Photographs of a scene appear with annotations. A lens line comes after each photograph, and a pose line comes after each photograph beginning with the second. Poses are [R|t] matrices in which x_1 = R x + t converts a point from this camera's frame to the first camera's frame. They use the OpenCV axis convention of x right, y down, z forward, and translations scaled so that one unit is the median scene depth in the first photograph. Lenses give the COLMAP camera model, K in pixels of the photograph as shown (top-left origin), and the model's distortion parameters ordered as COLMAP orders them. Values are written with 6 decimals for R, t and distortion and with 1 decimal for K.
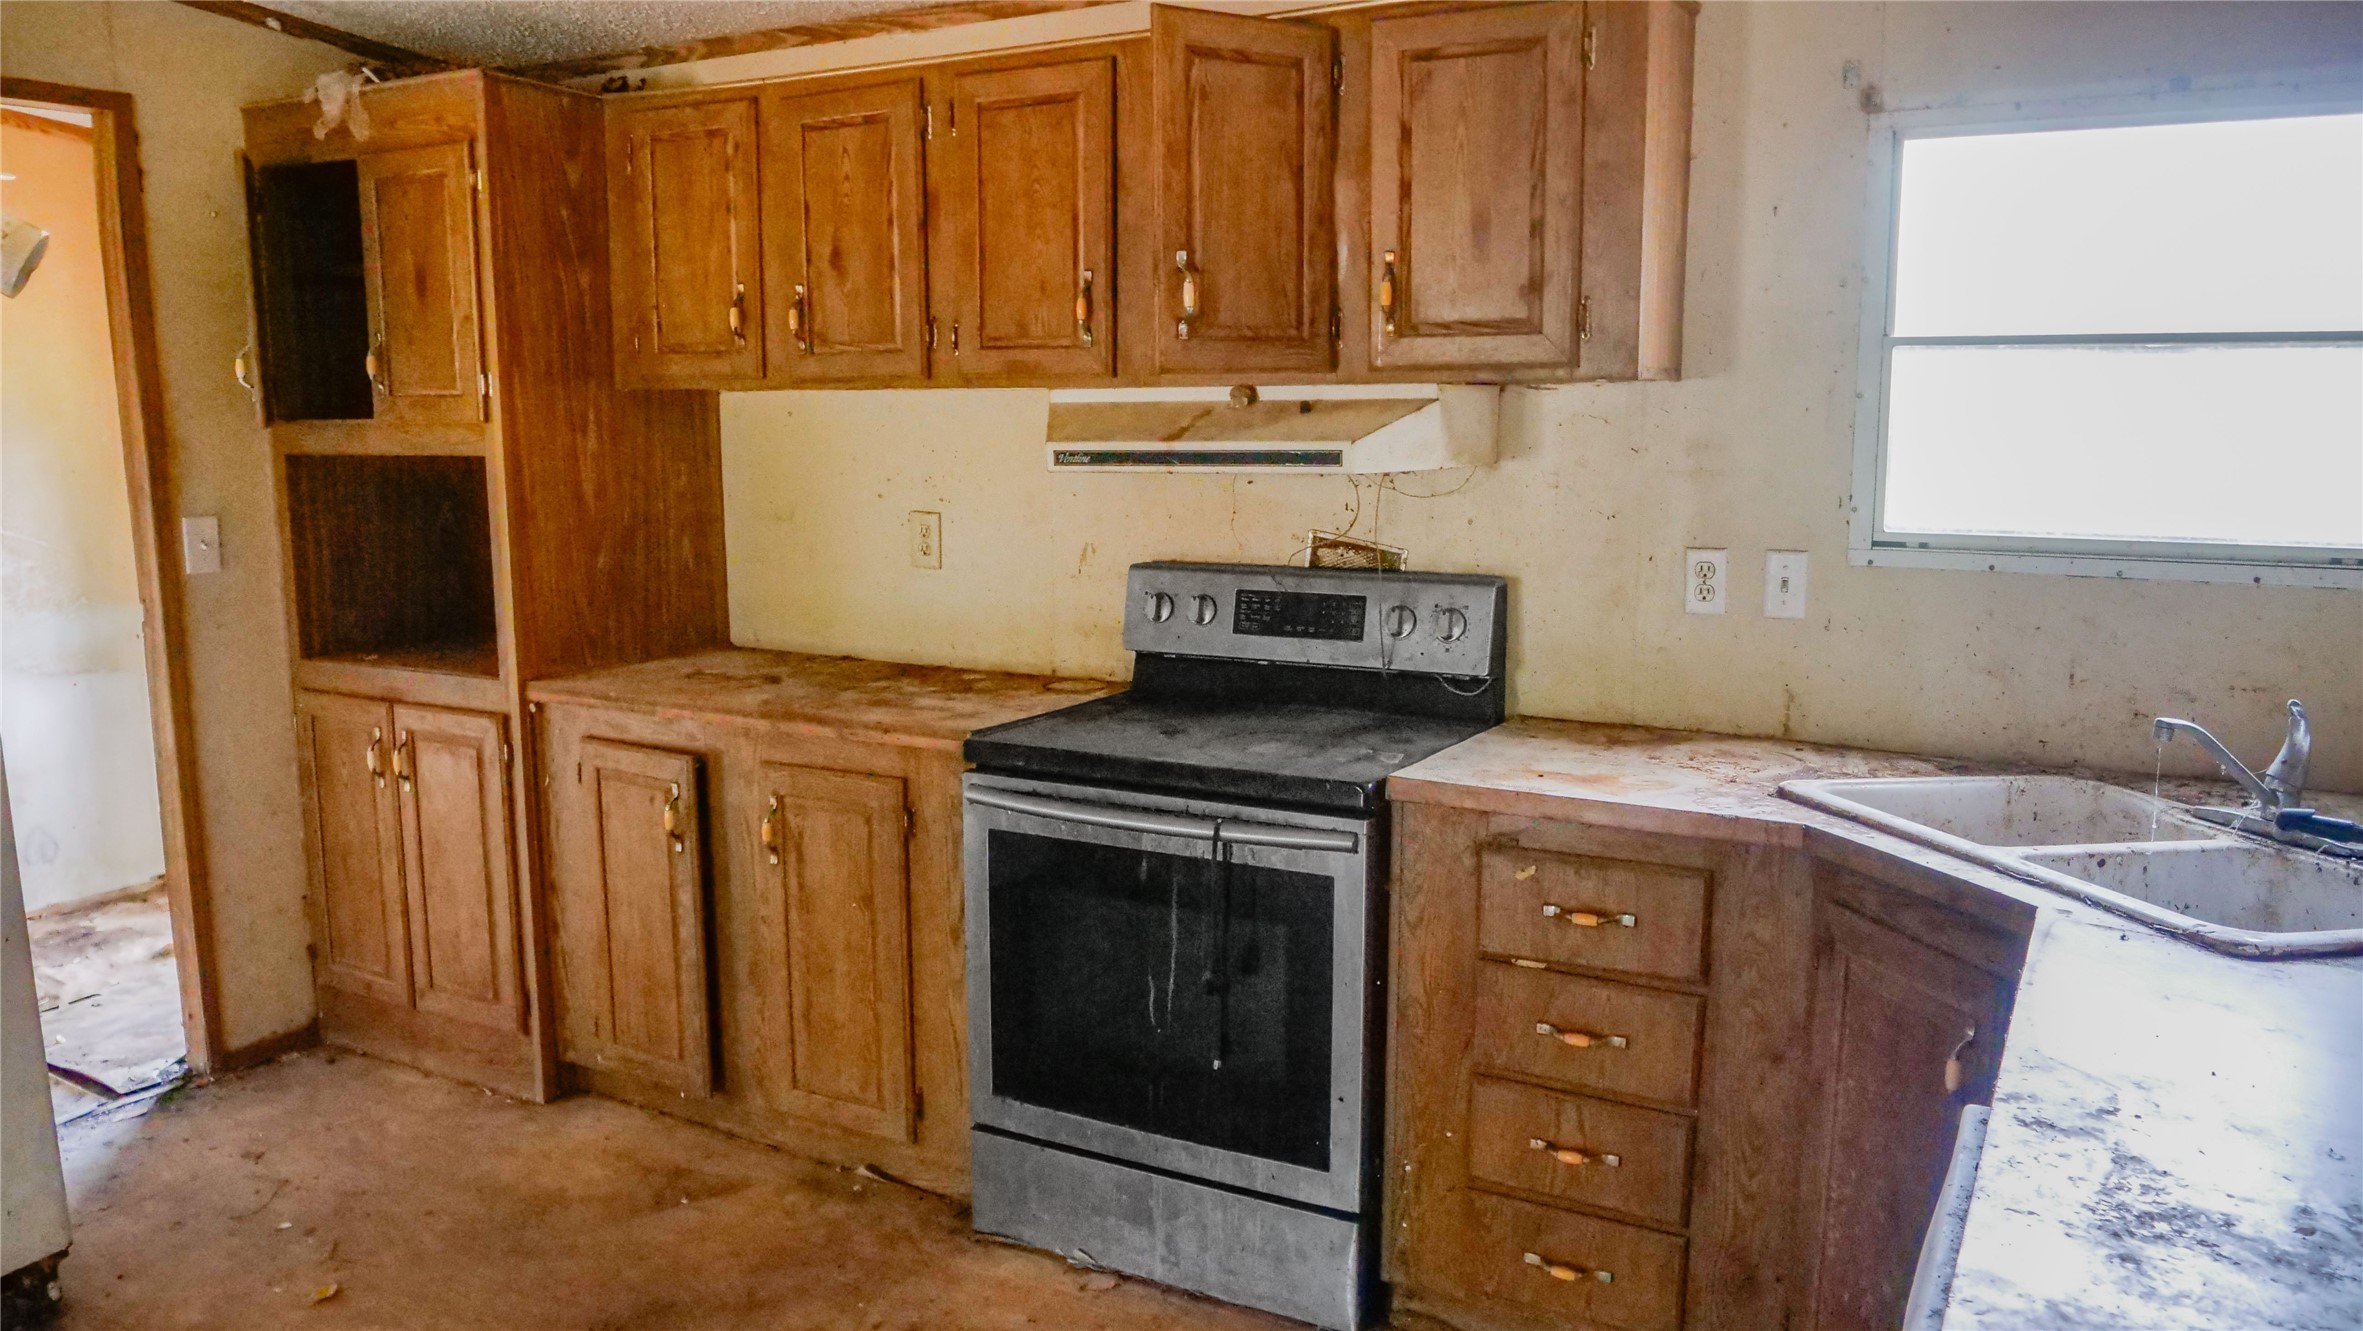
lens RADIAL K [[1725.4, 0, 1181.5], [0, 1725.4, 665.5], [0, 0, 1]] dist [-0.042314, 0.008748]
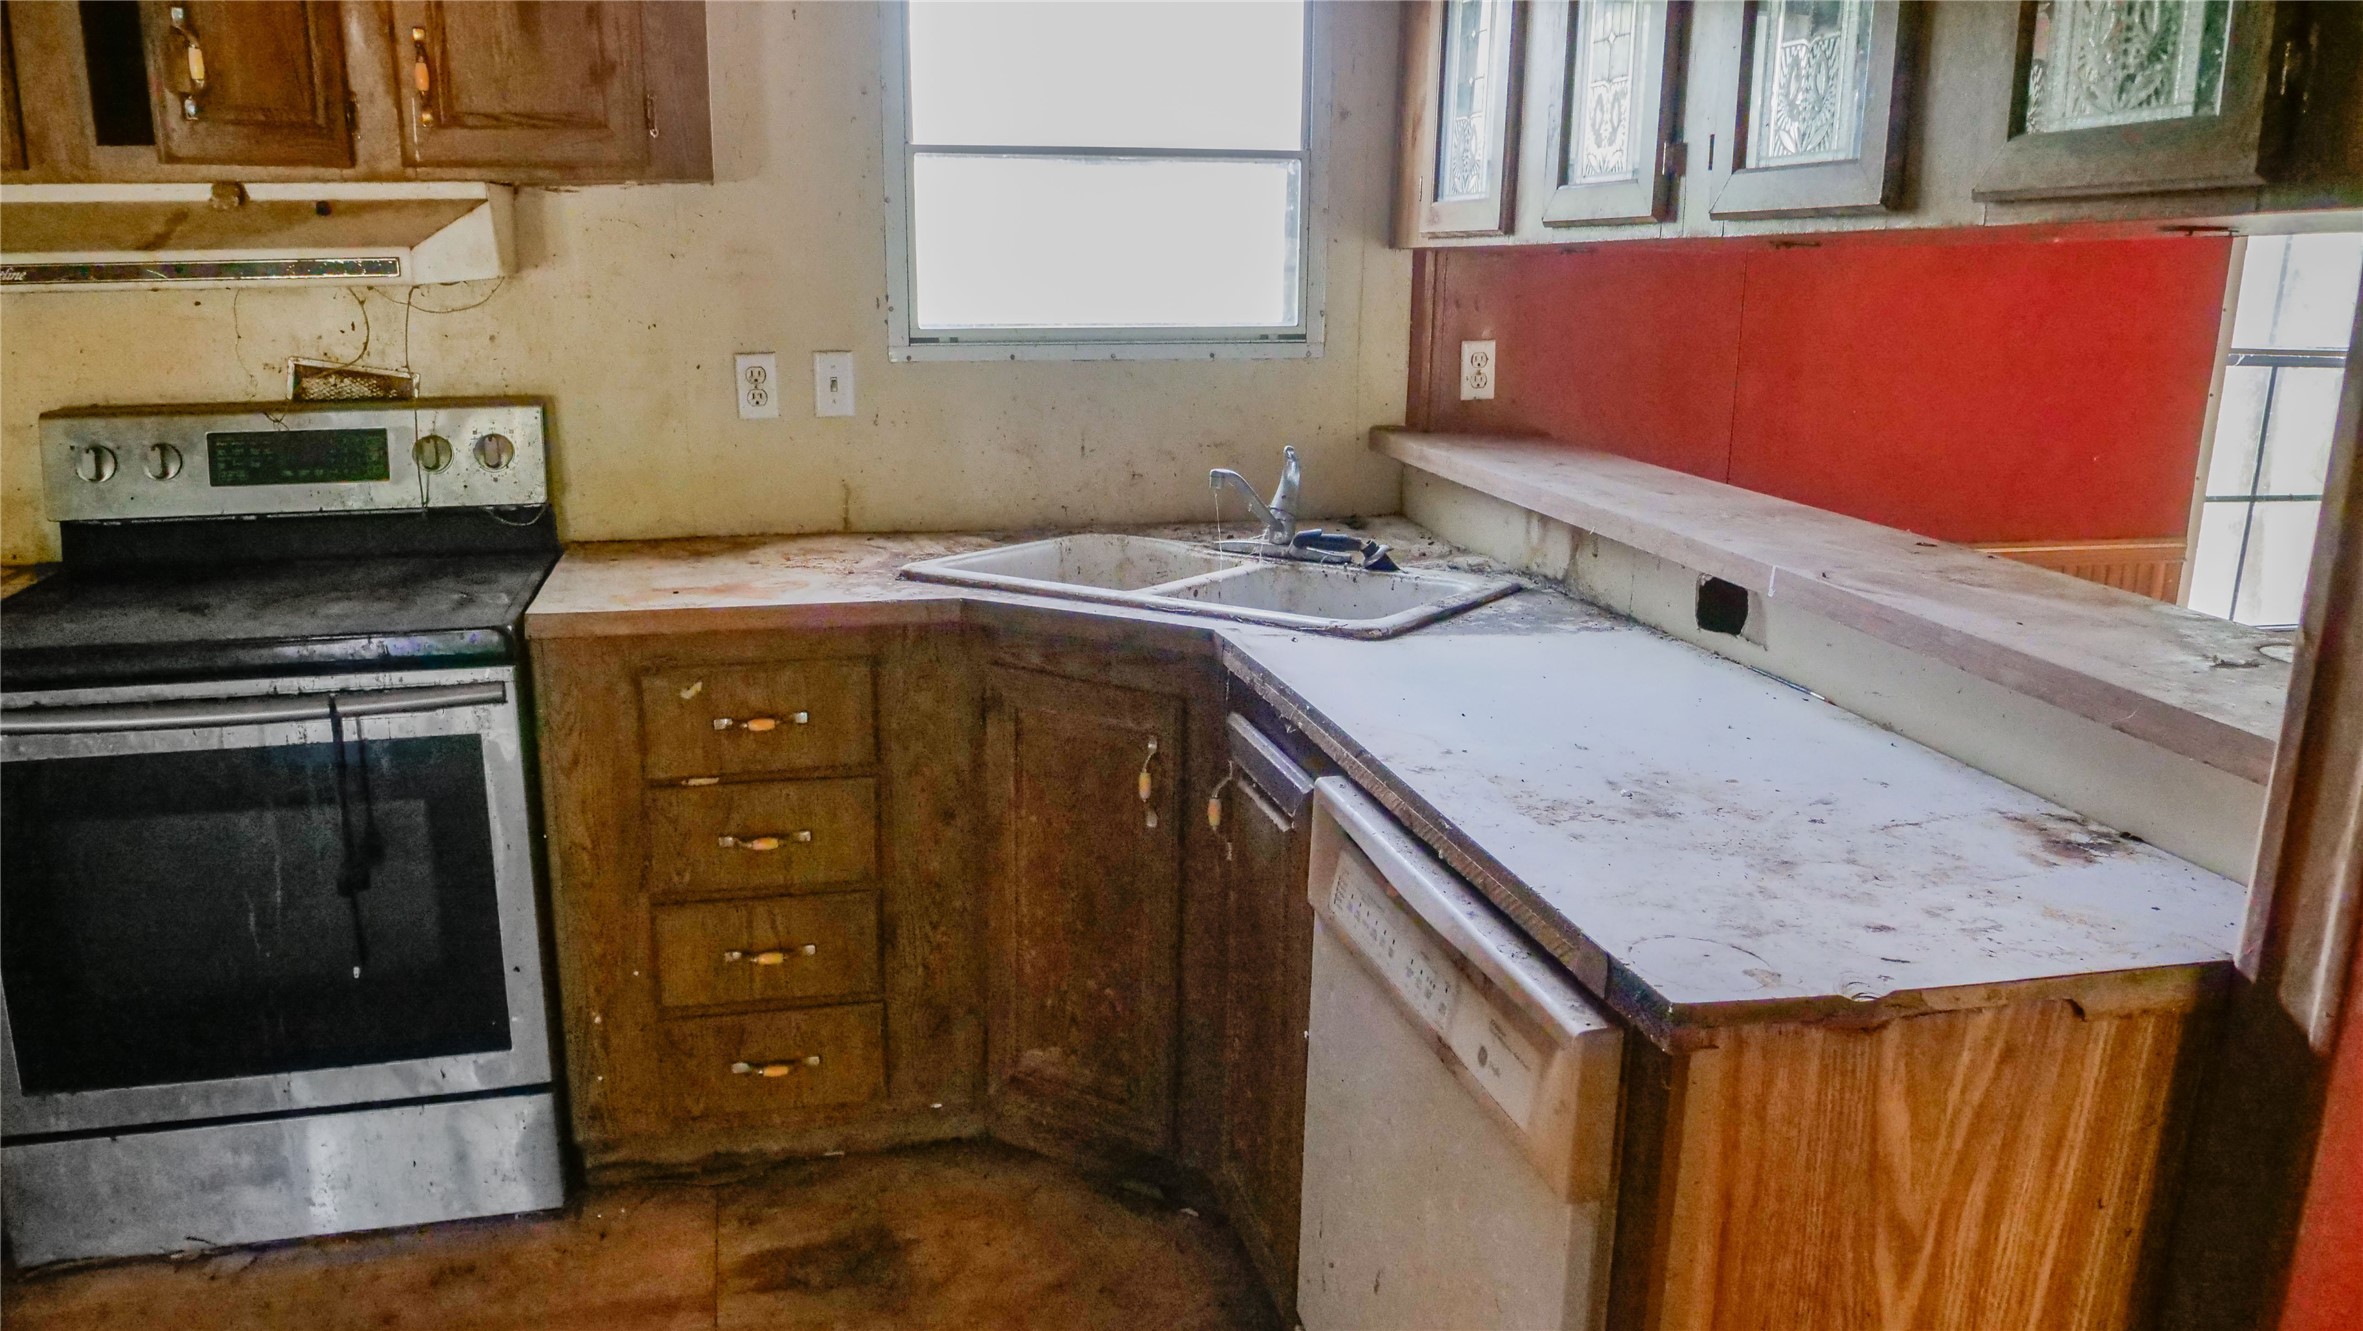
lens RADIAL K [[1733.2, 0, 1195.9], [0, 1733.2, 671.6], [0, 0, 1]] dist [-0.052185, 0.028933]
pose [[0.727084, -0.163125, 0.666888, -0.212210], [0.094954, 0.985921, 0.137638, 0.001408], [-0.679951, -0.036751, 0.732336, 0.072578]]
